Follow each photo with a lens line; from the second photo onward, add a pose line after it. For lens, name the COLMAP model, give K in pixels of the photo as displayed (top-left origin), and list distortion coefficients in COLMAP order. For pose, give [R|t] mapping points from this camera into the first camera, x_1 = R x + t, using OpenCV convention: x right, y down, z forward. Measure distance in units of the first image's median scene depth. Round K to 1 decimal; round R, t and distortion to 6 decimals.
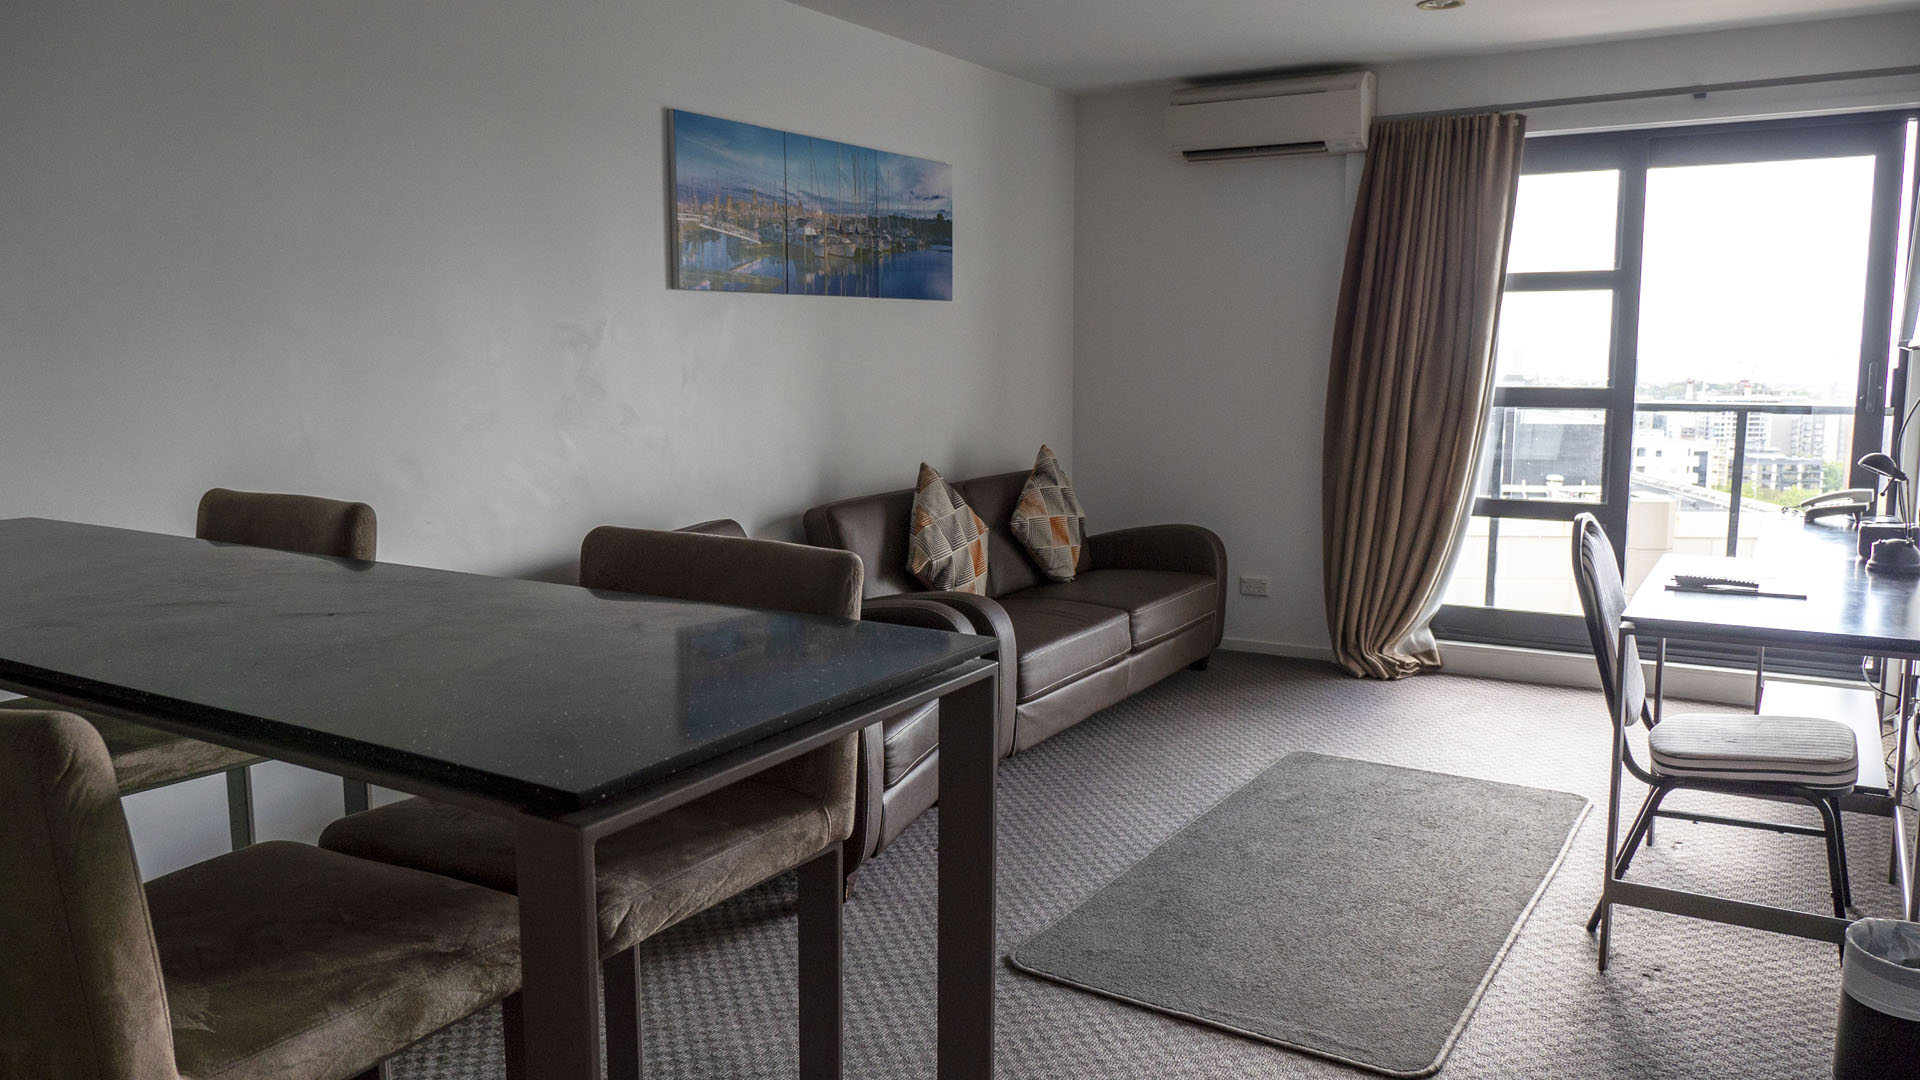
lens RADIAL K [[1393.2, 0, 960.0], [0, 1393.2, 540.0], [0, 0, 1]] dist [-0.001613, -0.001268]
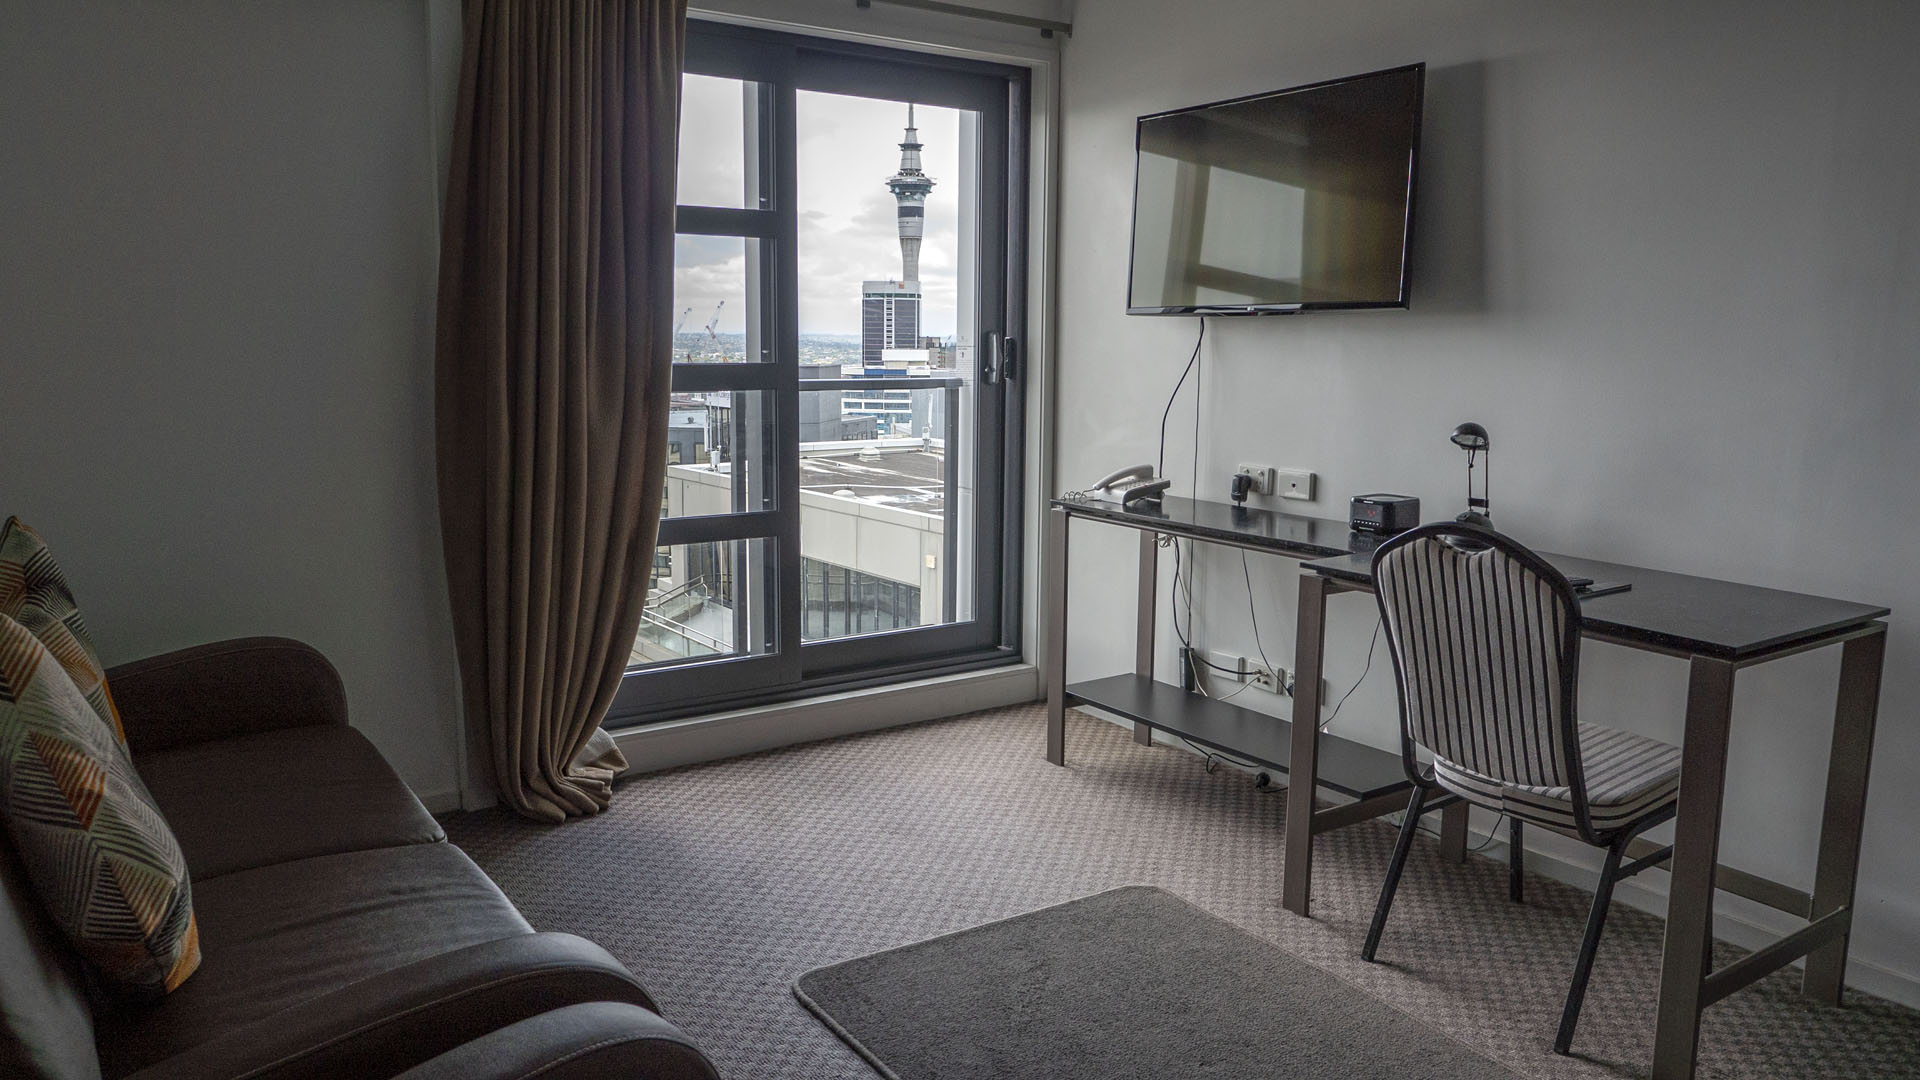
lens RADIAL K [[1393.2, 0, 960.0], [0, 1393.2, 540.0], [0, 0, 1]] dist [-0.001613, -0.001268]
pose [[0.405320, -0.137636, 0.903754, -0.209641], [0.118112, 0.988200, 0.097525, -0.073541], [-0.906513, 0.067216, 0.416793, 0.569560]]
